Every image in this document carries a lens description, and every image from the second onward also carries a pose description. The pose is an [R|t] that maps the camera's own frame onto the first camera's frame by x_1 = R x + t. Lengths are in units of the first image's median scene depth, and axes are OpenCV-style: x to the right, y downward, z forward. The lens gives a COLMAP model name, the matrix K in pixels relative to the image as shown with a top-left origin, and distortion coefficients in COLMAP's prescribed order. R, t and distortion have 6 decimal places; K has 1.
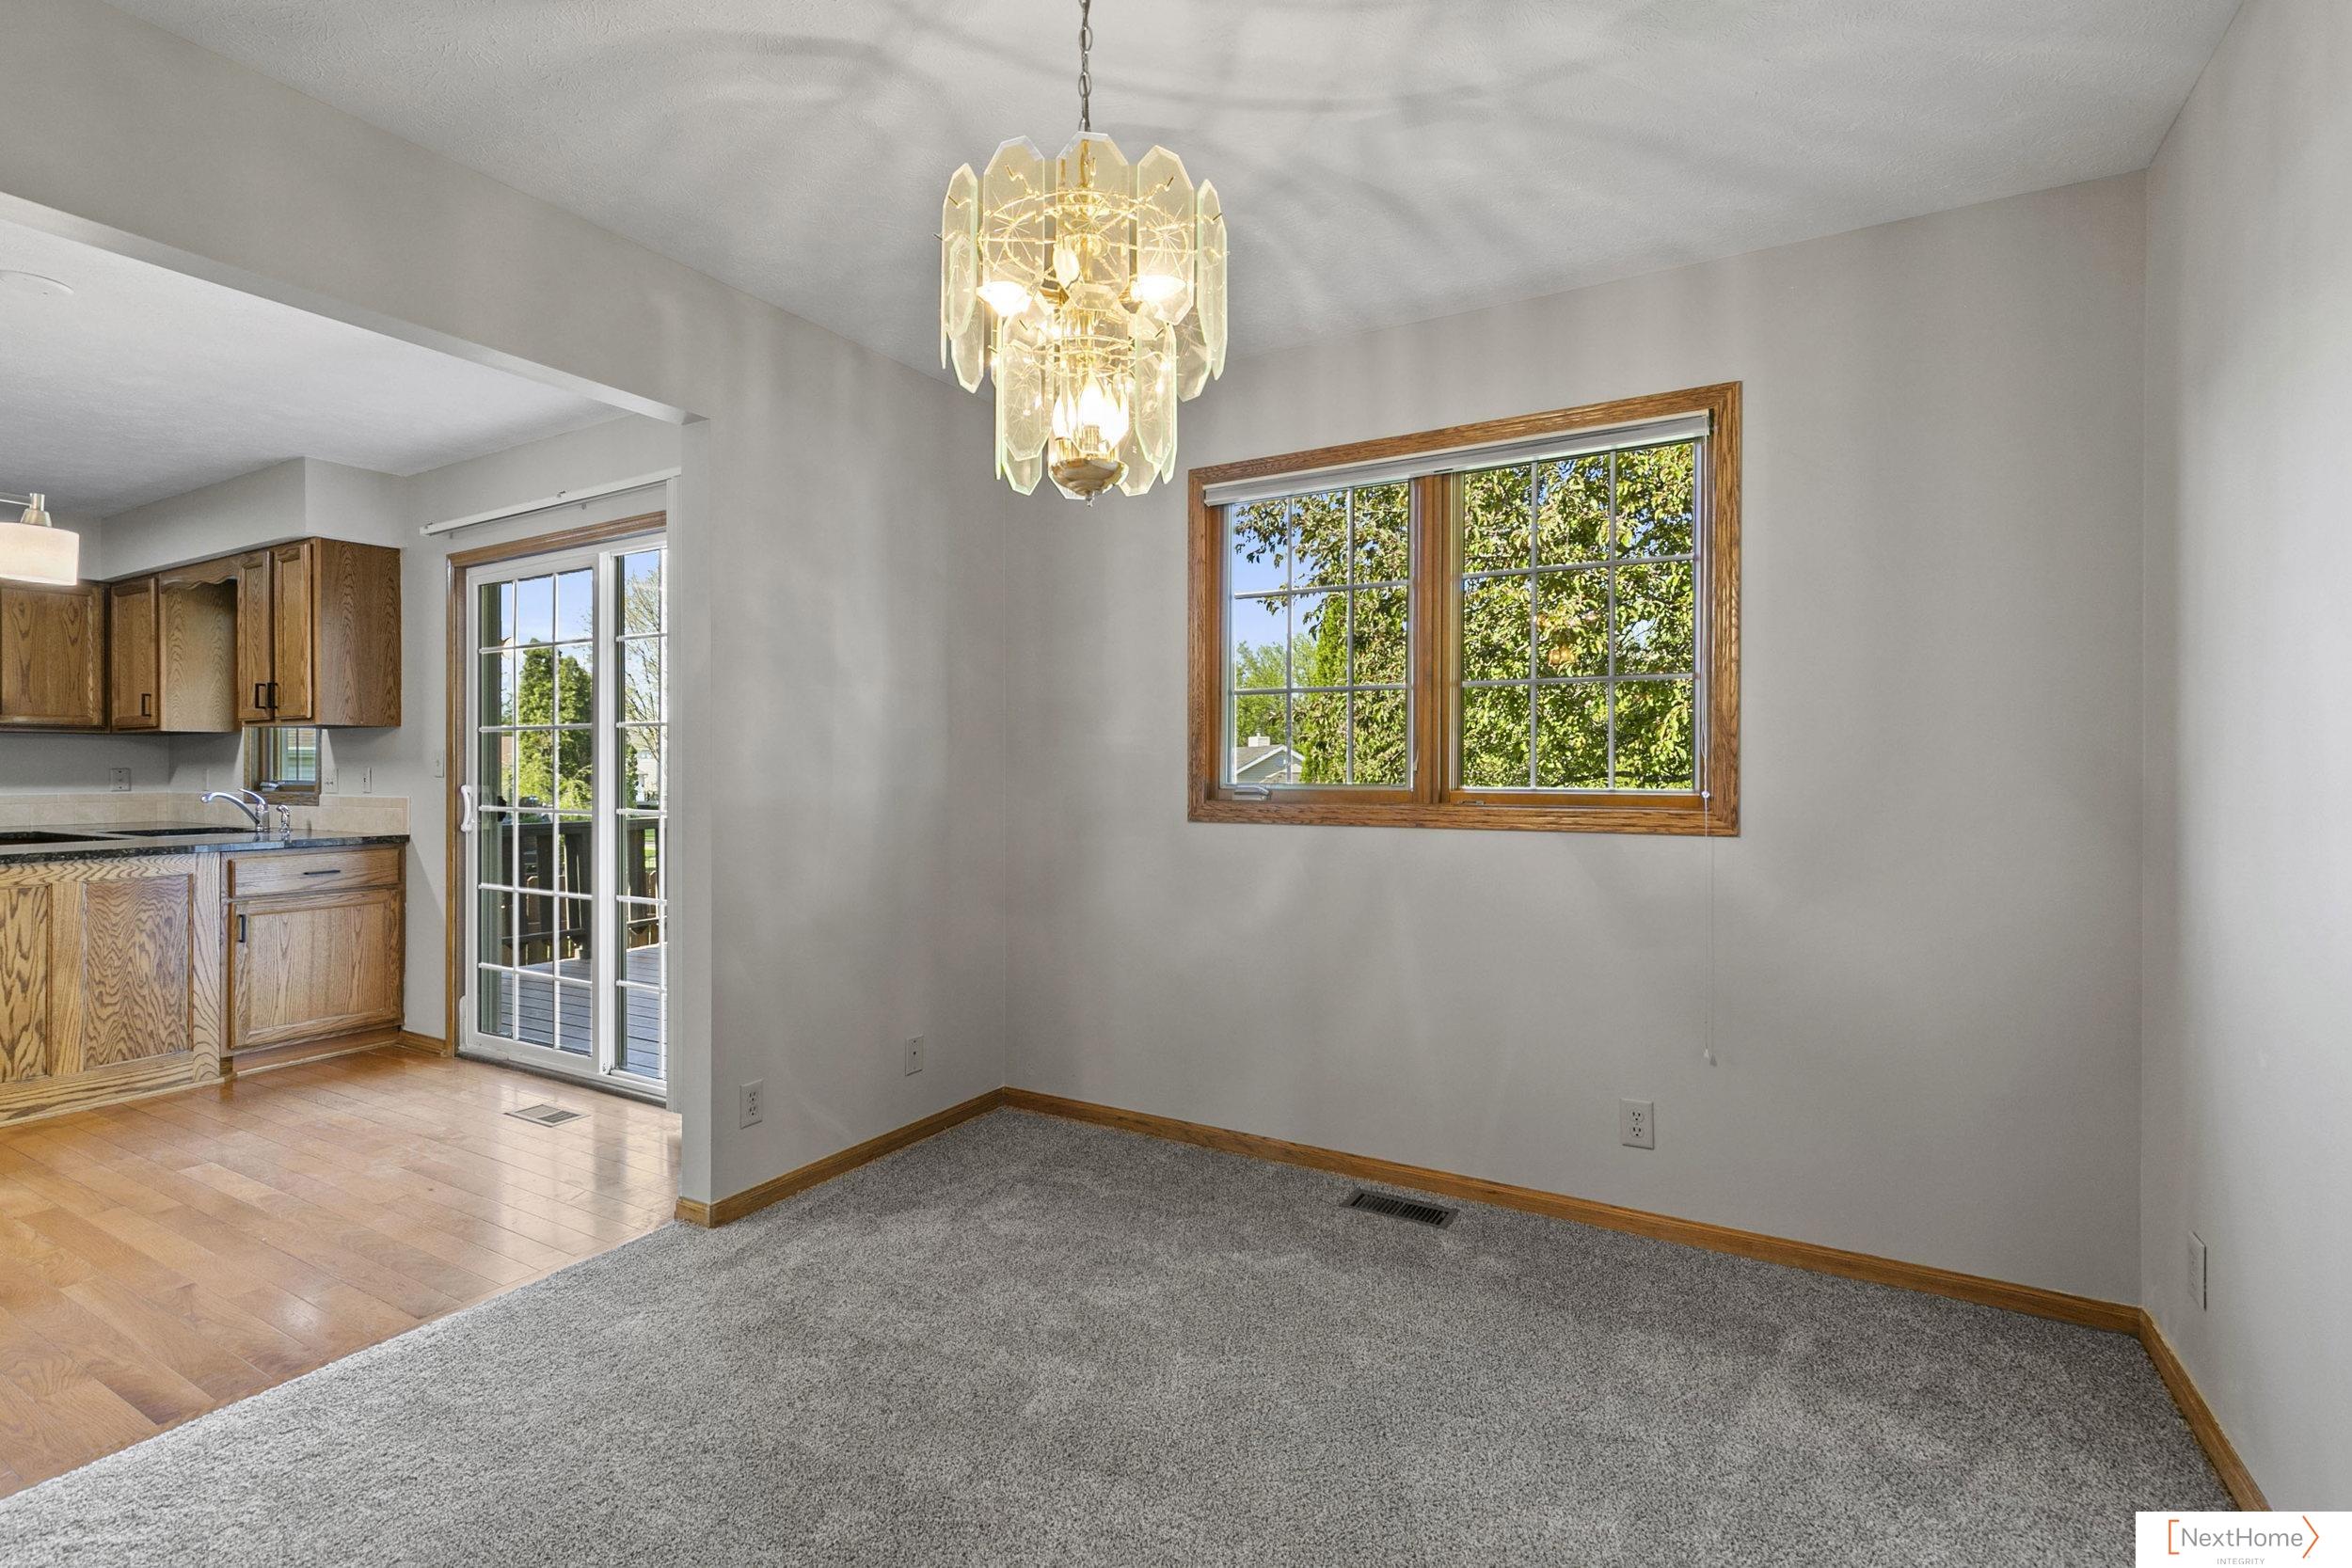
lens RADIAL K [[1067.2, 0, 1193.2], [0, 1067.2, 770.7], [0, 0, 1]] dist [0.007128, -0.000447]
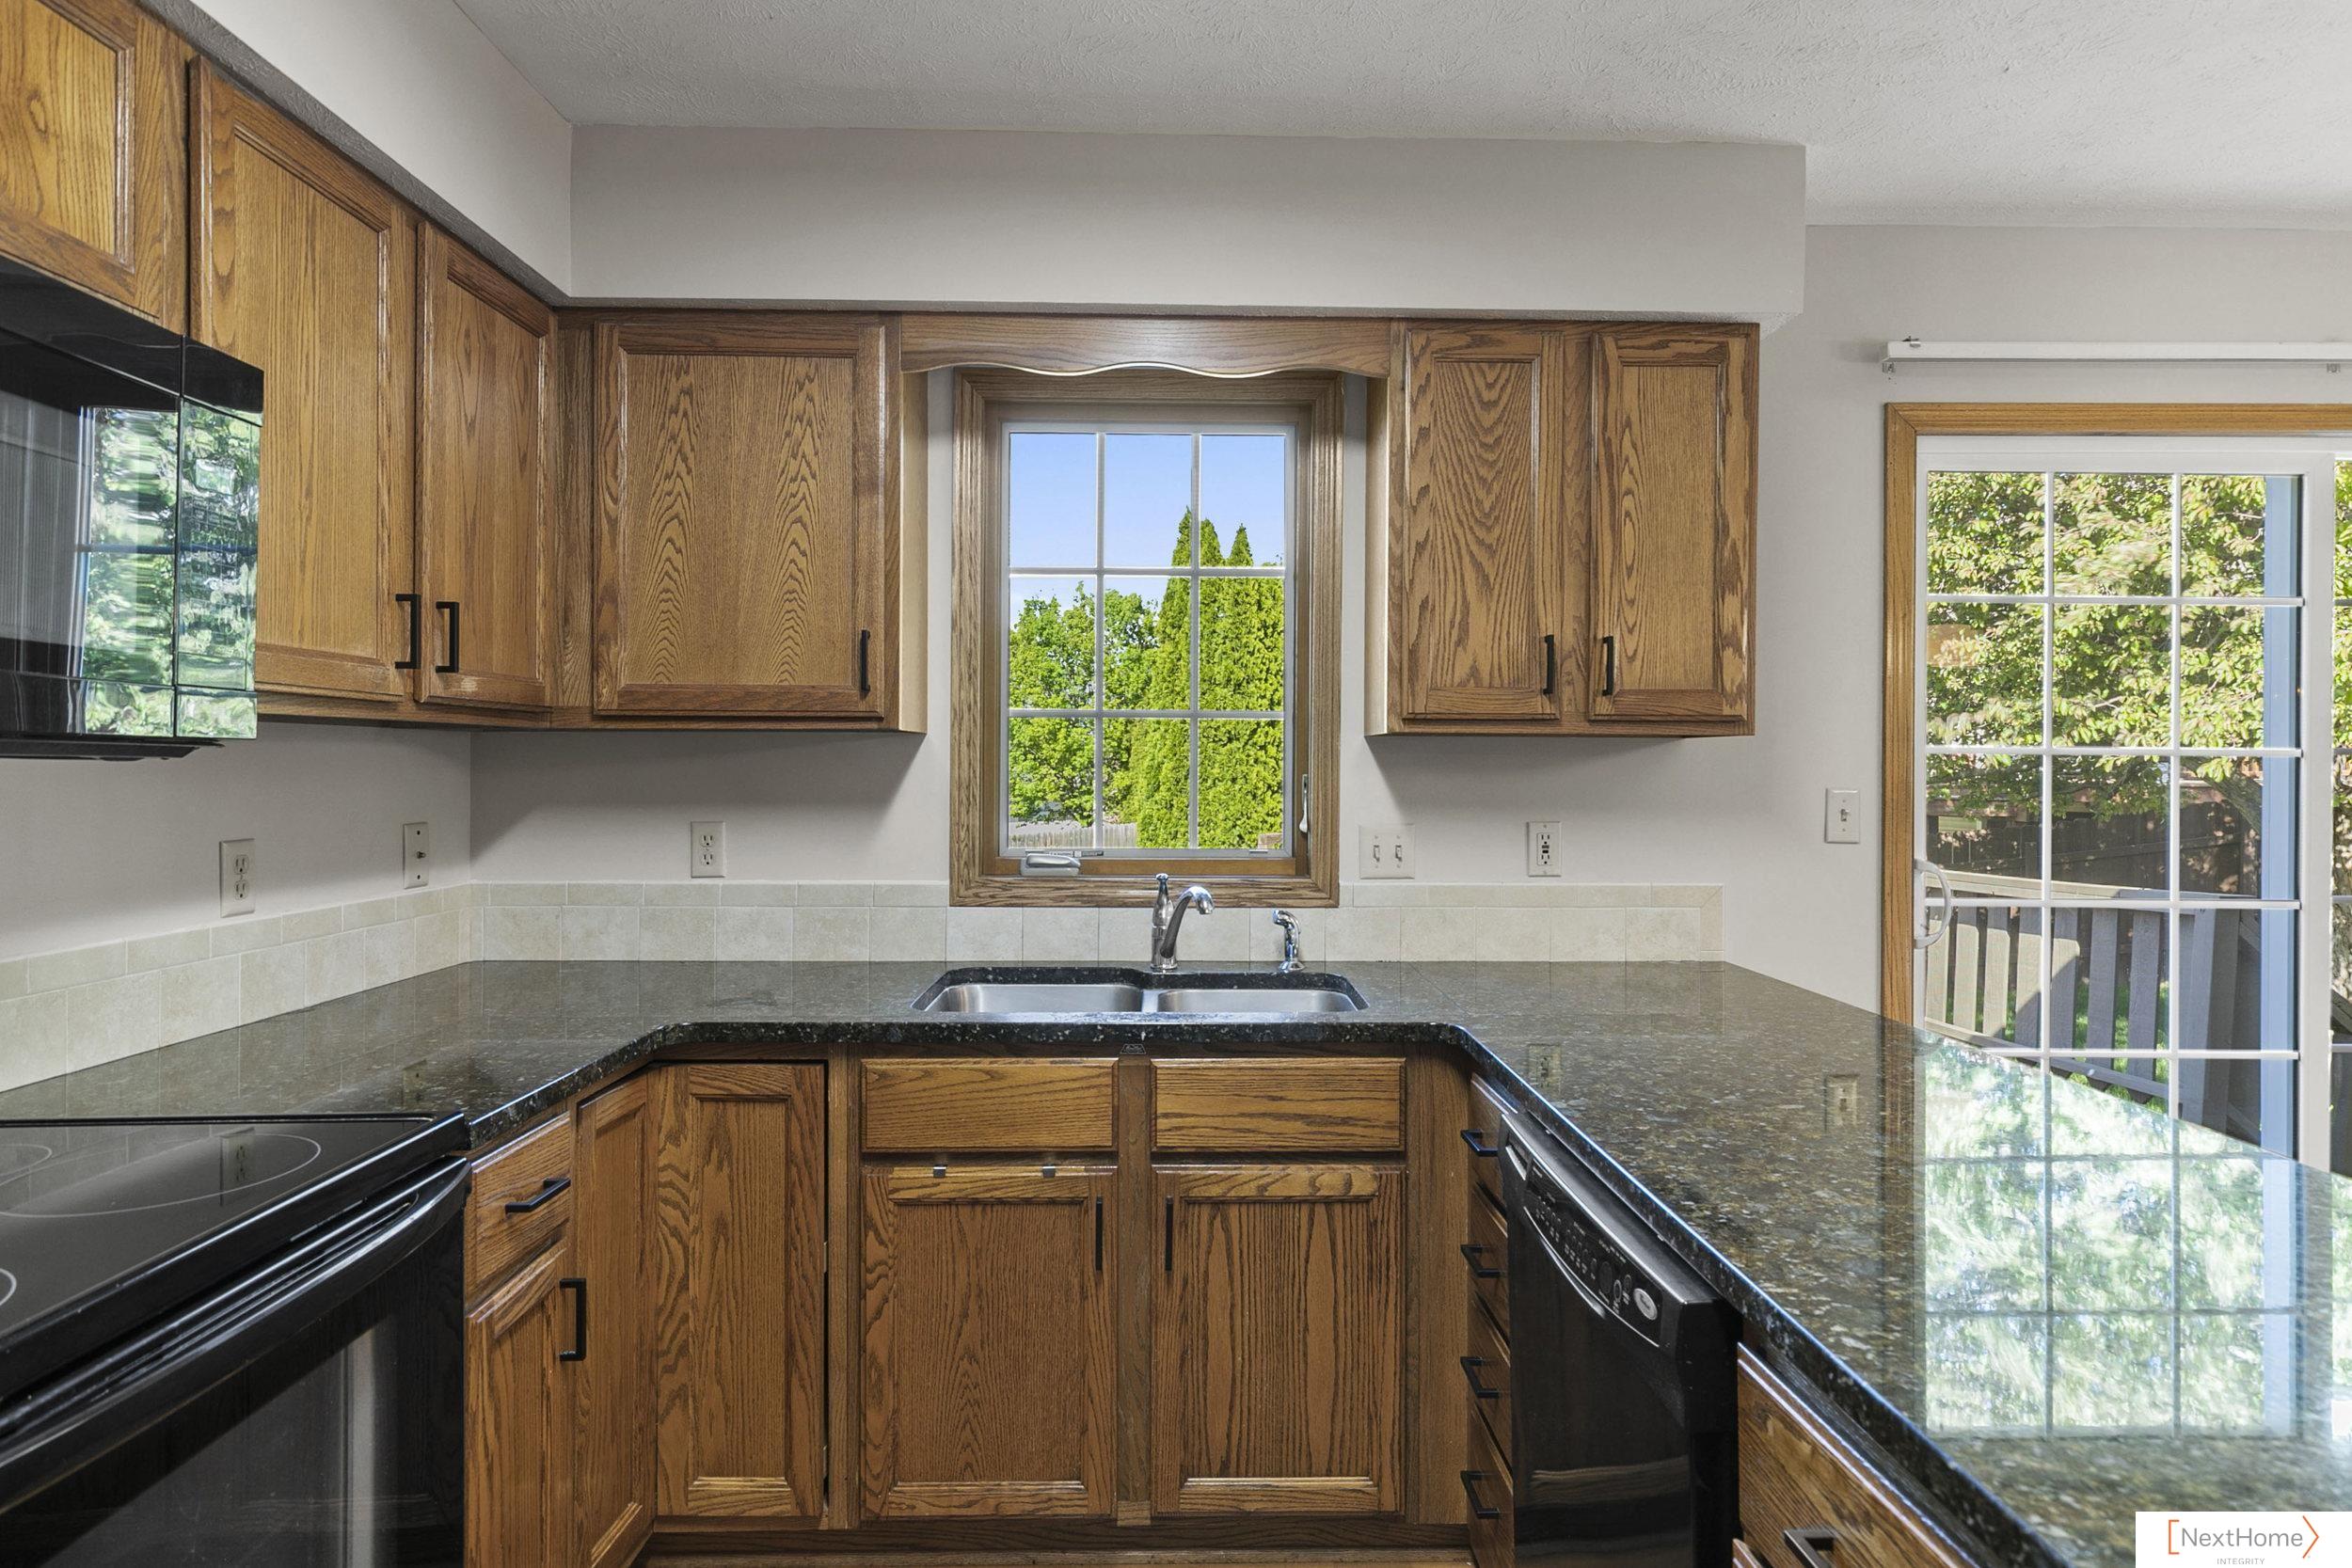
lens RADIAL K [[1356.0, 0, 1228.9], [0, 1356.0, 767.1], [0, 0, 1]] dist [0.006081, 0.001379]
pose [[0.860111, 0.007313, 0.510054, -1.312402], [-0.005058, 0.999970, -0.005808, -0.025310], [-0.510082, 0.002416, 0.860122, 0.622403]]
